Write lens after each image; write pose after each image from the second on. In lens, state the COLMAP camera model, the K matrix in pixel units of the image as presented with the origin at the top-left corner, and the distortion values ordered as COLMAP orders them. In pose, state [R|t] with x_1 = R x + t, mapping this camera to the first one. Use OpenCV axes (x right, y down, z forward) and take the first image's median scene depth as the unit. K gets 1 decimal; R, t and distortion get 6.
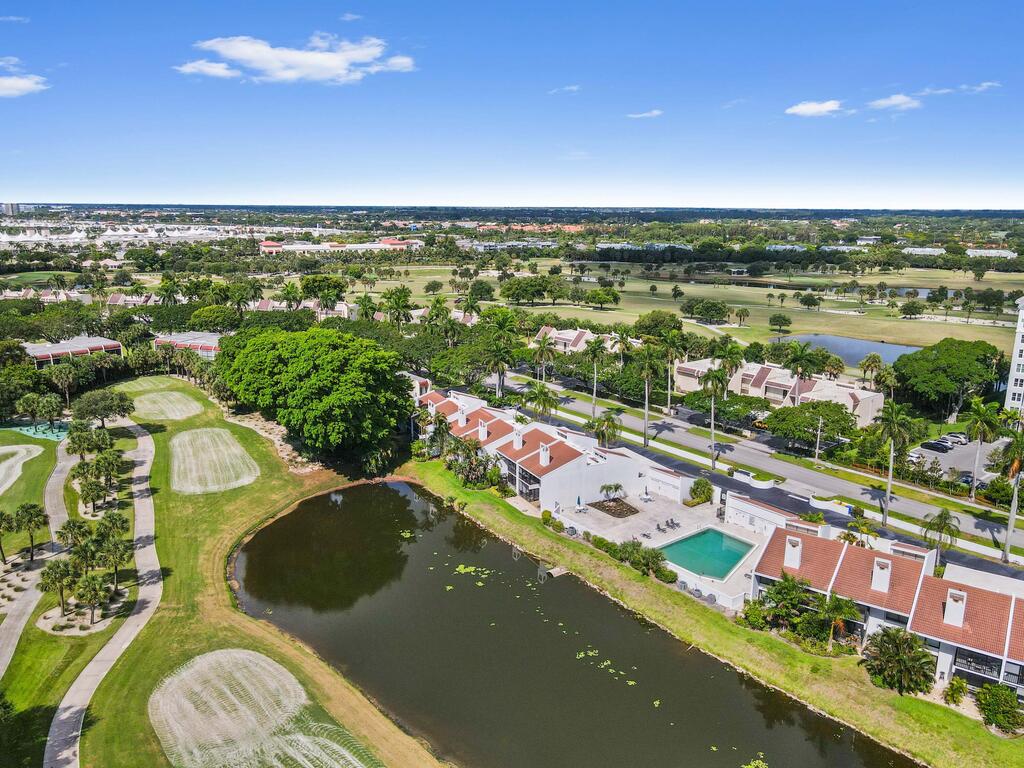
lens RADIAL K [[758.6, 0, 512.0], [0, 758.6, 384.0], [0, 0, 1]] dist [-0.033634, 0.092536]
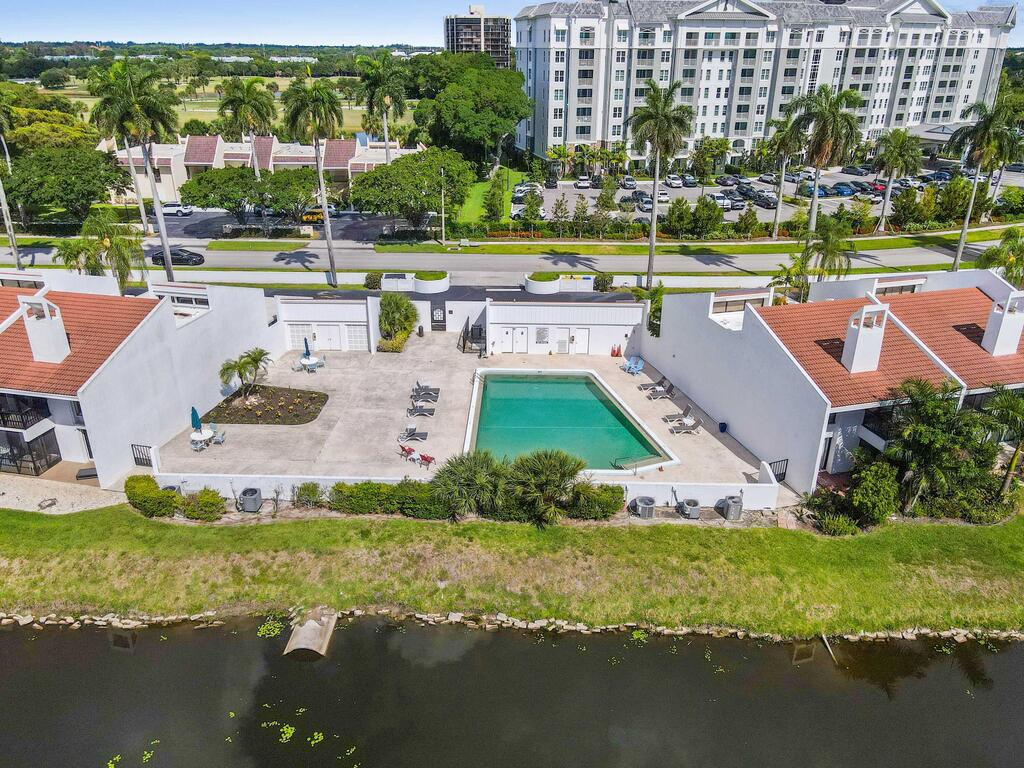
lens RADIAL K [[754.2, 0, 511.1], [0, 754.2, 378.2], [0, 0, 1]] dist [0.001678, 0.010228]
pose [[0.638156, -0.316800, 0.701708, -0.066802], [0.179712, 0.947536, 0.264347, 0.060001], [-0.748639, -0.042590, 0.661609, 0.603466]]
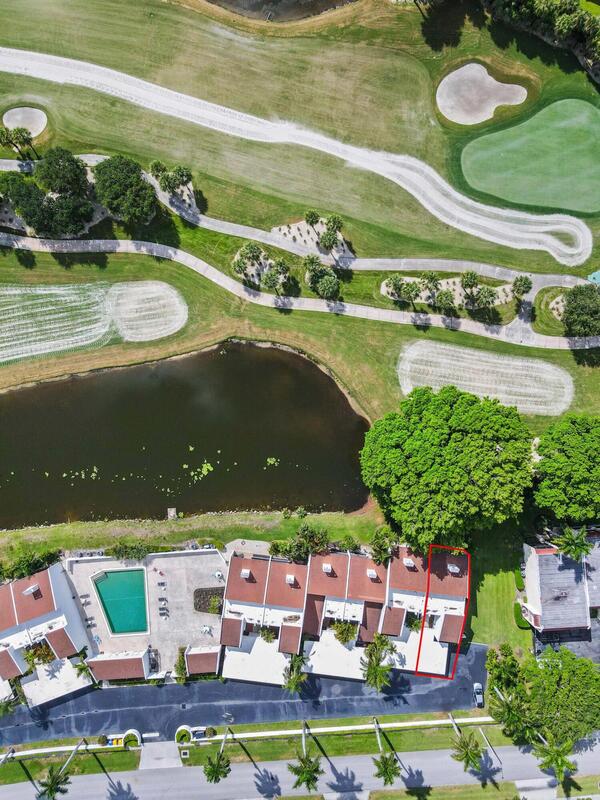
lens RADIAL K [[592.7, 0, 300.0], [0, 592.7, 400.0], [0, 0, 1]] dist [-0.033634, 0.092536]
pose [[-0.564259, 0.825029, -0.030649, -0.215250], [-0.198399, -0.099467, 0.975061, -0.848608], [0.801405, 0.556267, 0.219810, 0.671934]]
